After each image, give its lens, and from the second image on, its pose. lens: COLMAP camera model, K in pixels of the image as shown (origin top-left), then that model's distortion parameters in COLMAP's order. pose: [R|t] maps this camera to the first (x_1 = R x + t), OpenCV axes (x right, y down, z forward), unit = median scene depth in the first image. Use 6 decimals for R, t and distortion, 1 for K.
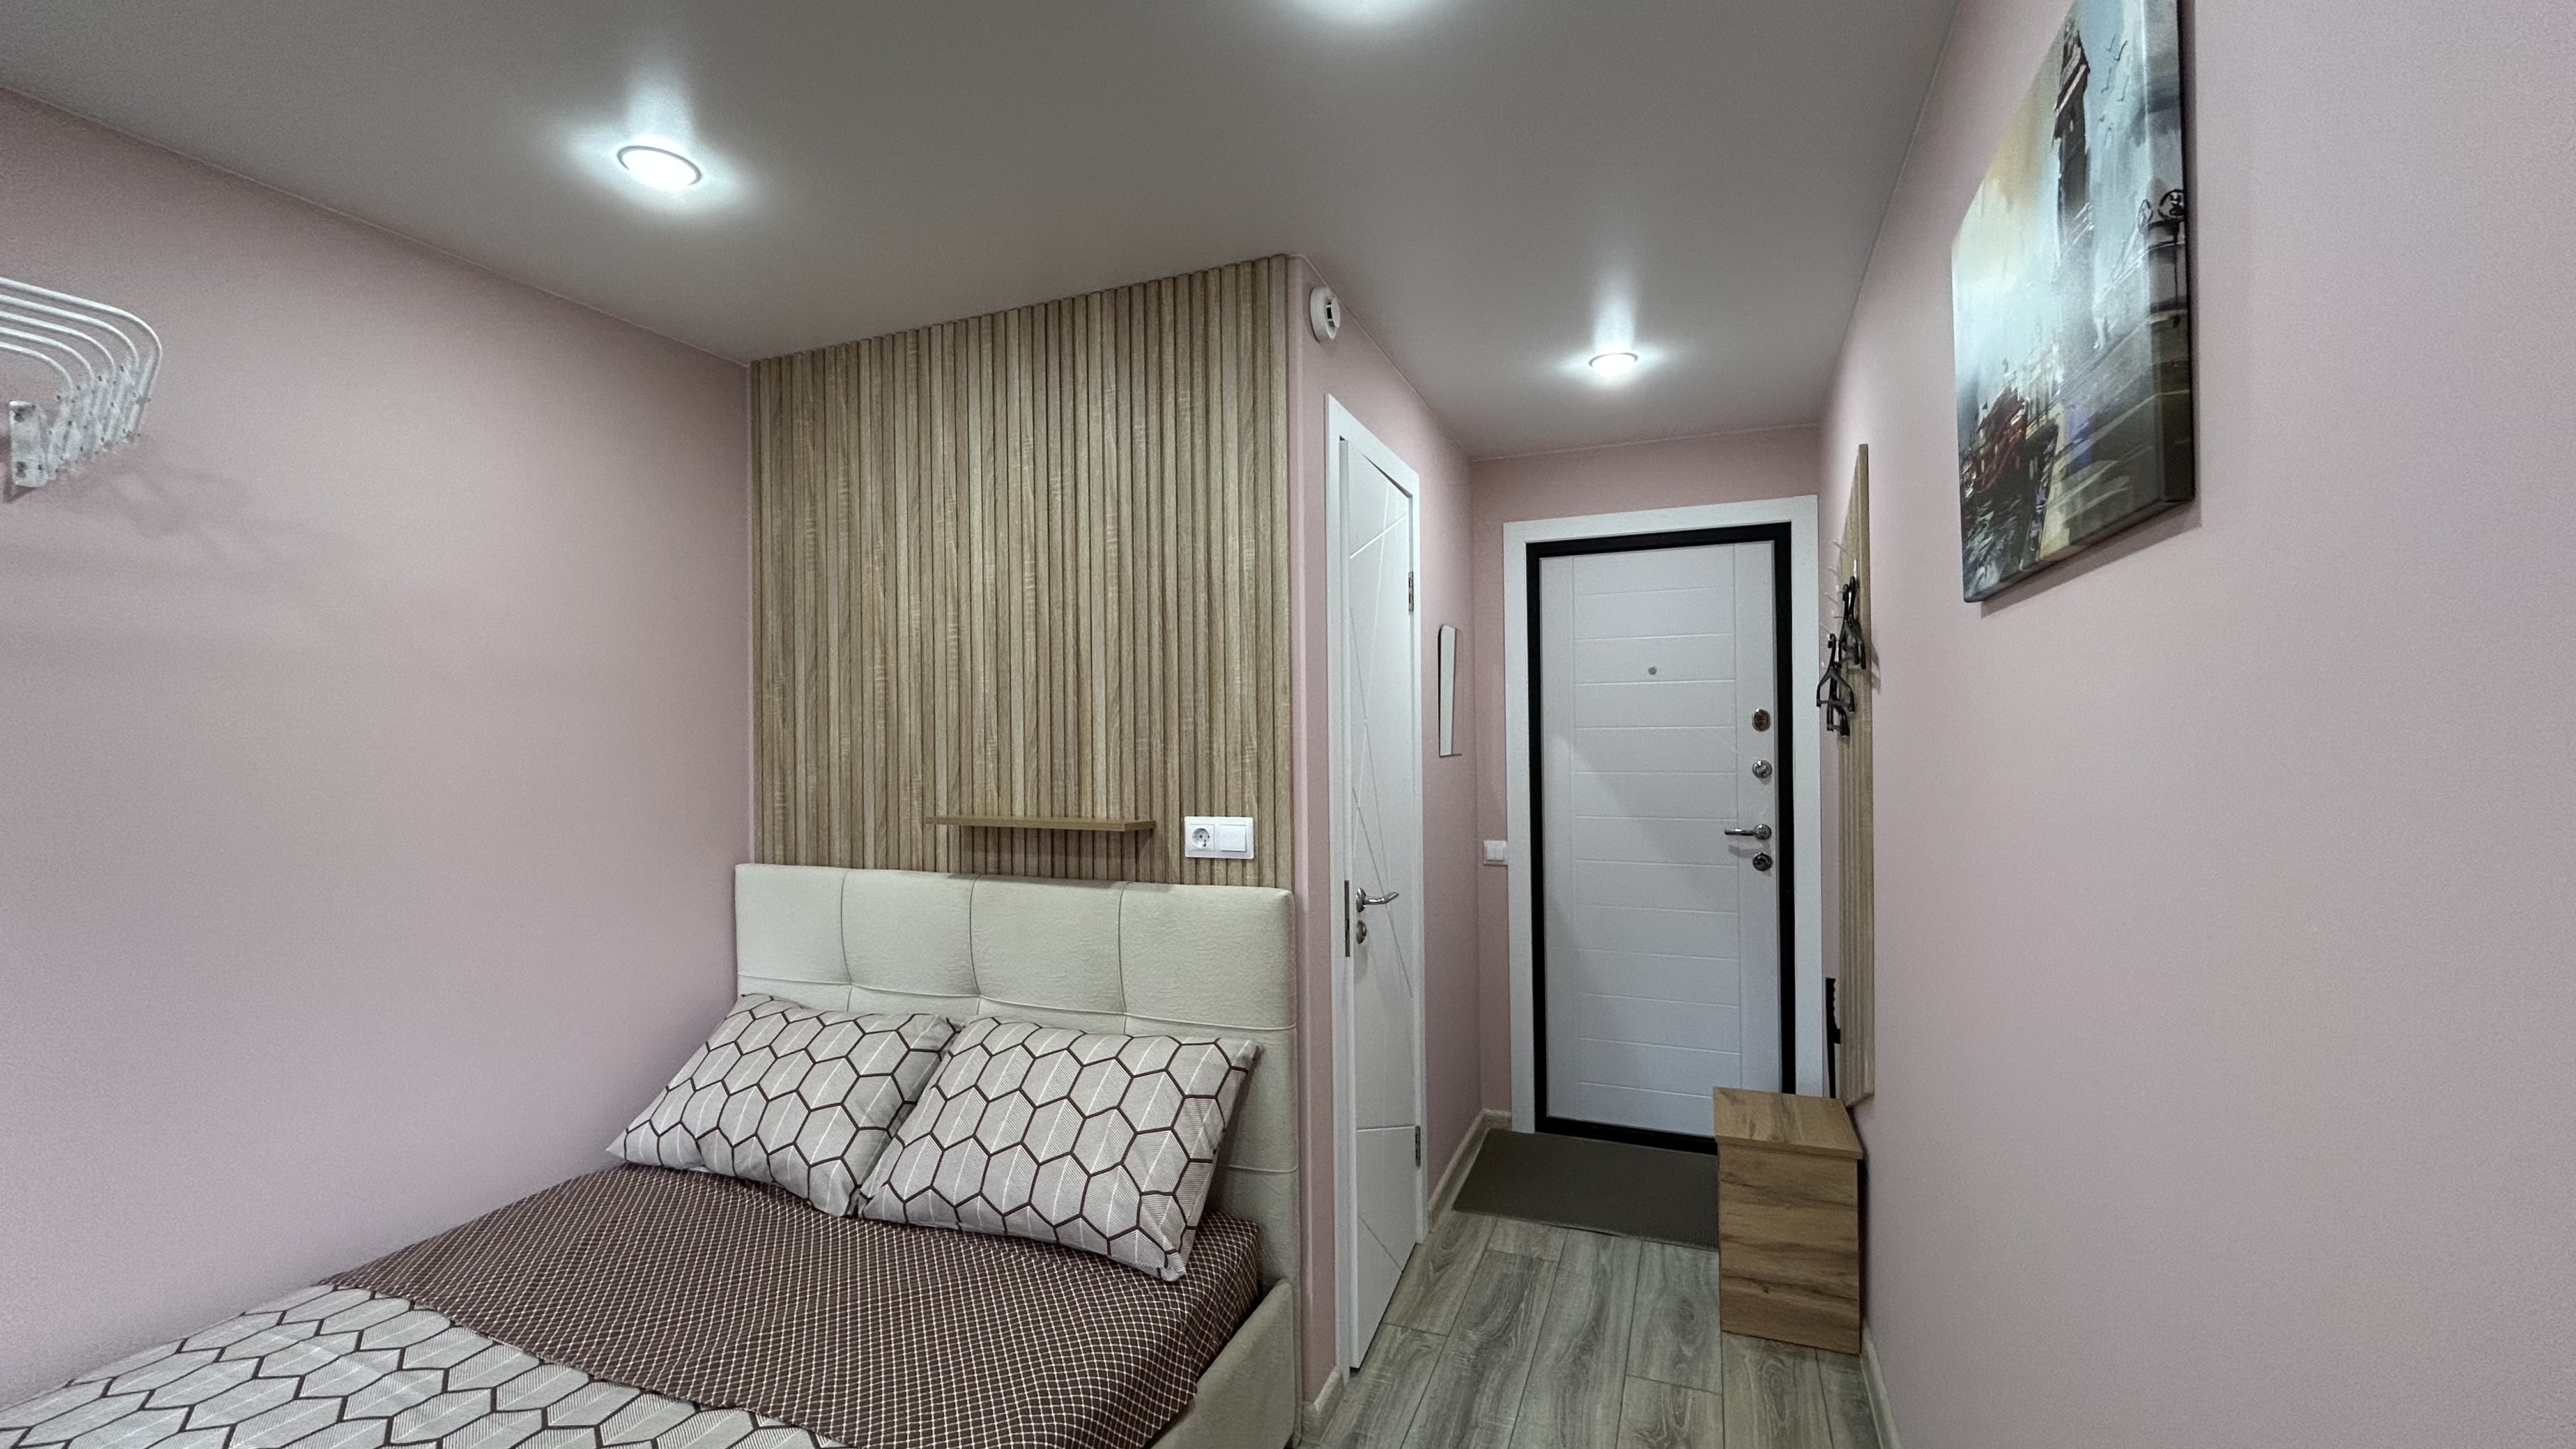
lens RADIAL K [[1038.4, 0, 1288.1], [0, 1038.4, 728.0], [0, 0, 1]] dist [-0.001443, -0.000394]
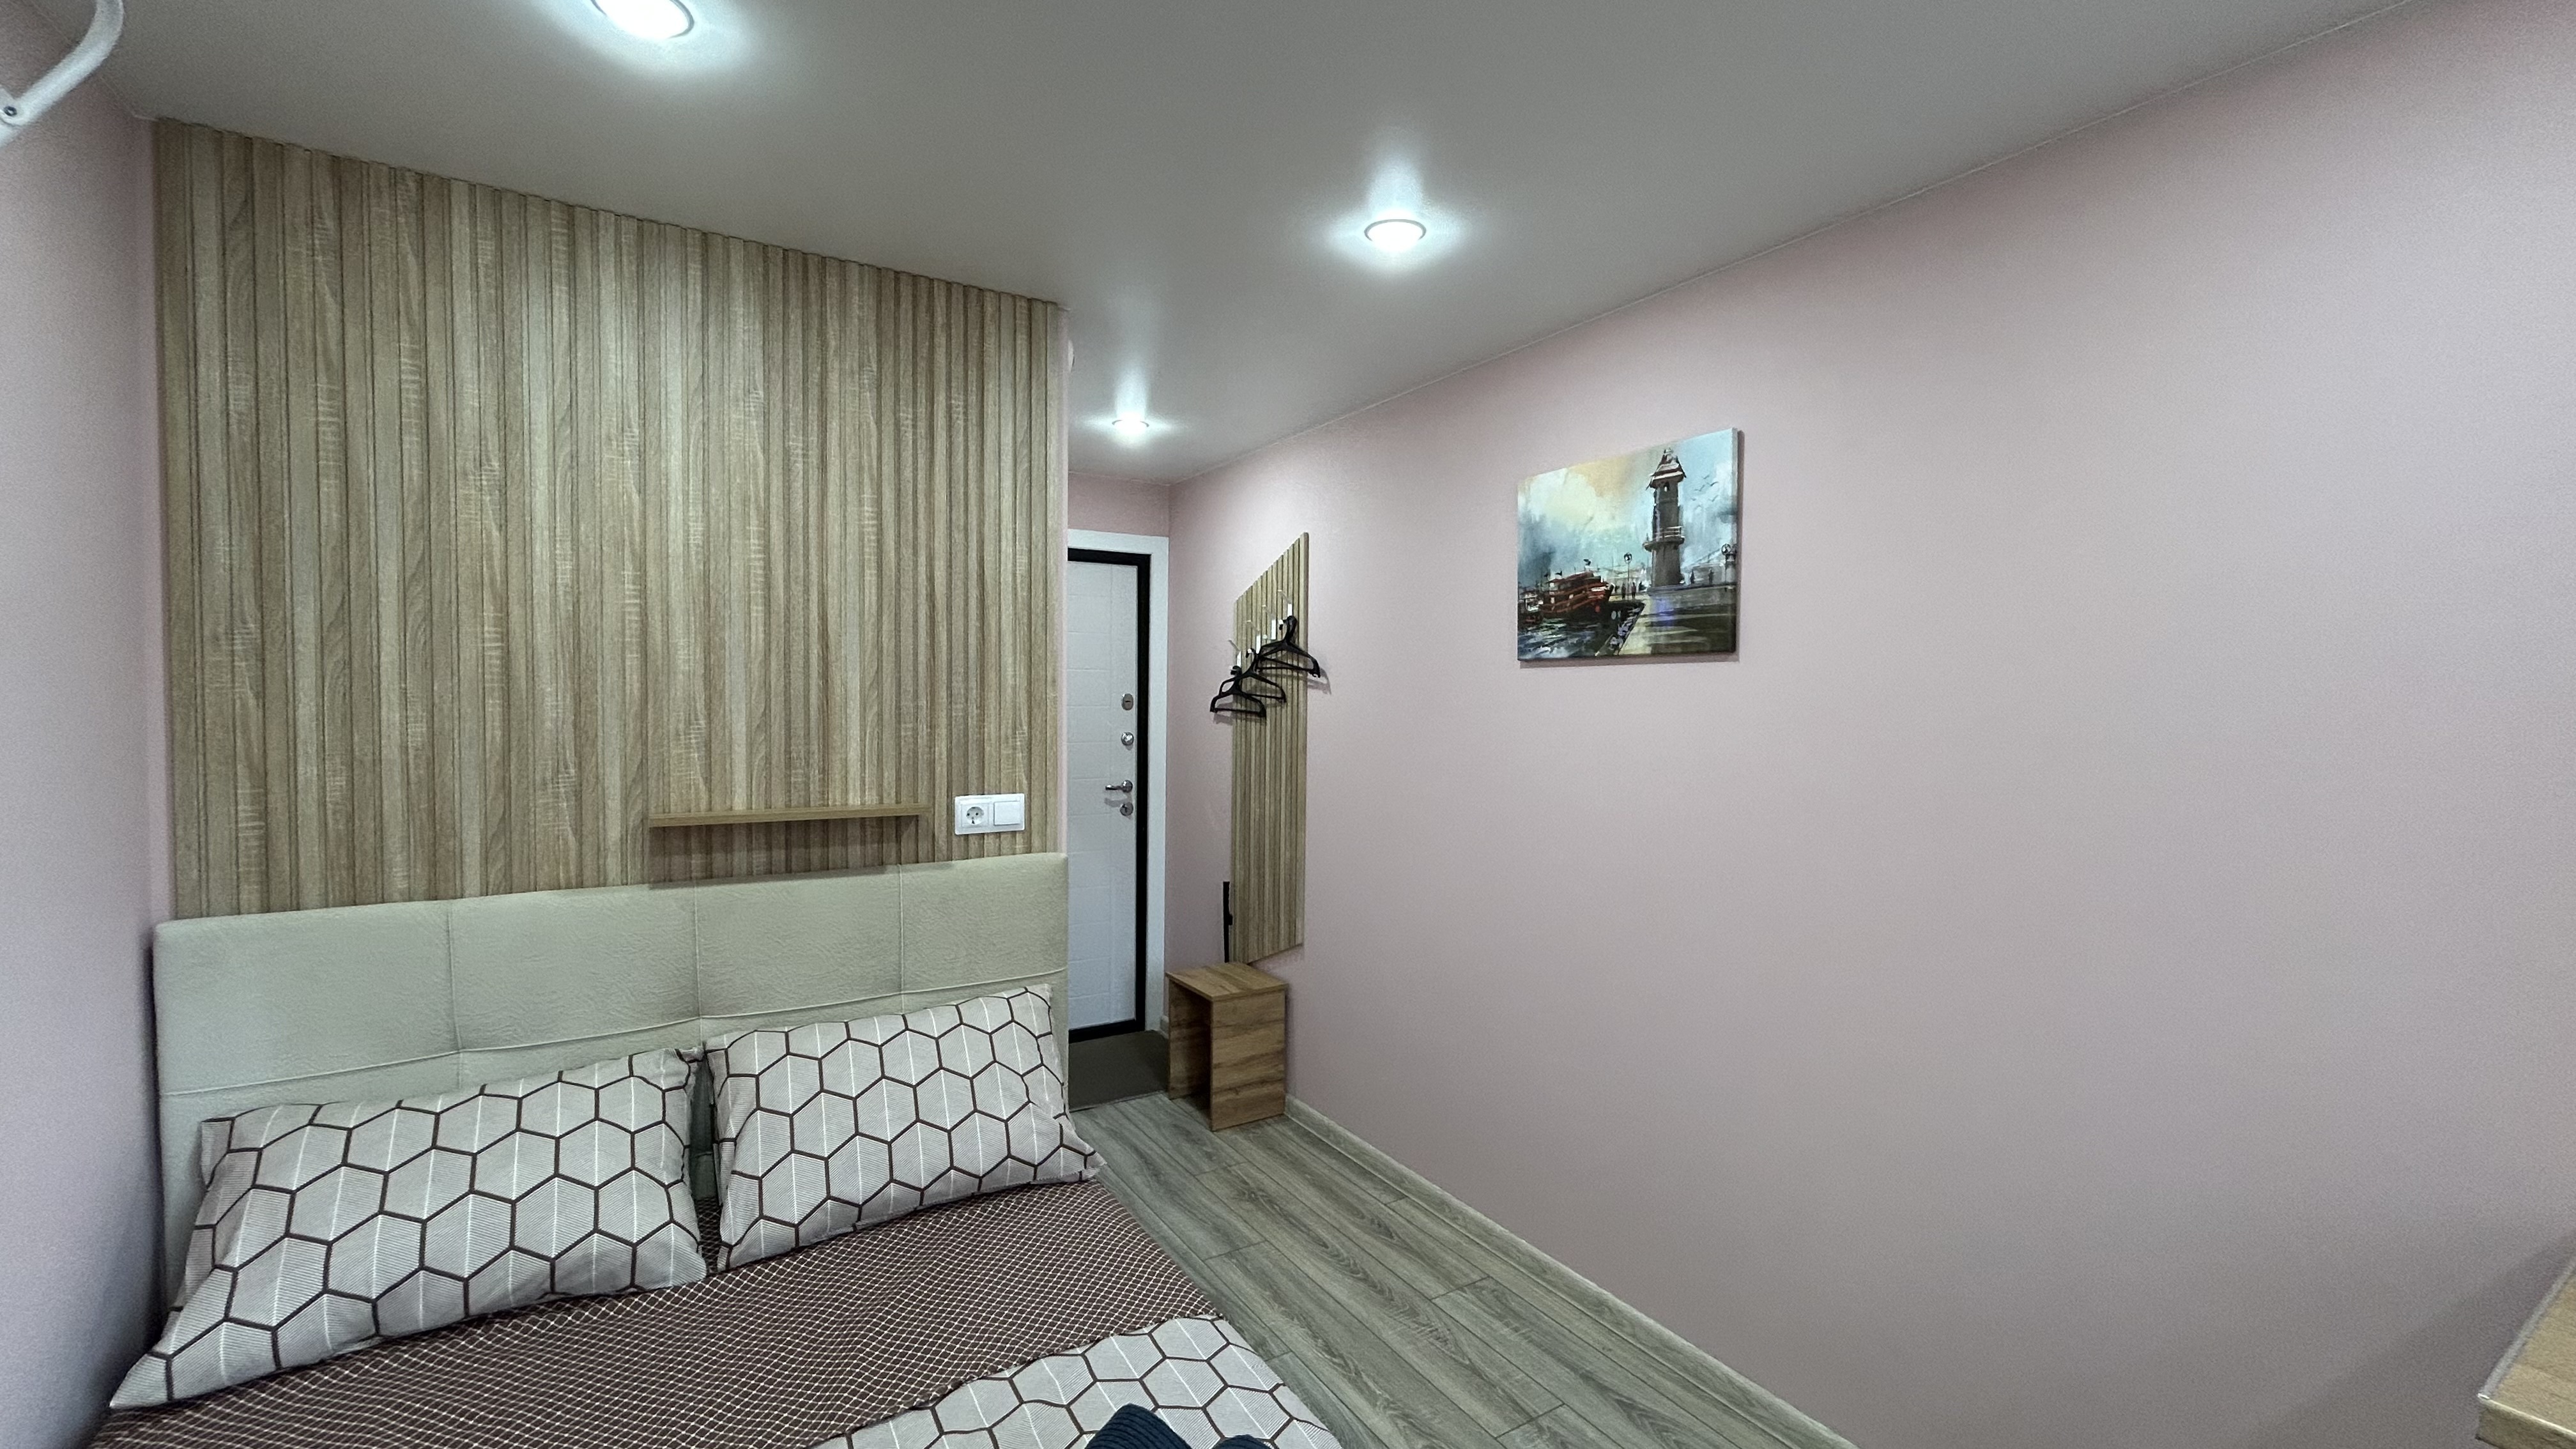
lens RADIAL K [[1038.4, 0, 1288.1], [0, 1038.4, 728.0], [0, 0, 1]] dist [-0.001443, -0.000394]
pose [[0.588598, -0.010904, 0.808352, -0.737176], [-0.018489, 0.999466, 0.026945, -0.020114], [-0.808214, -0.030805, 0.588082, 0.094616]]
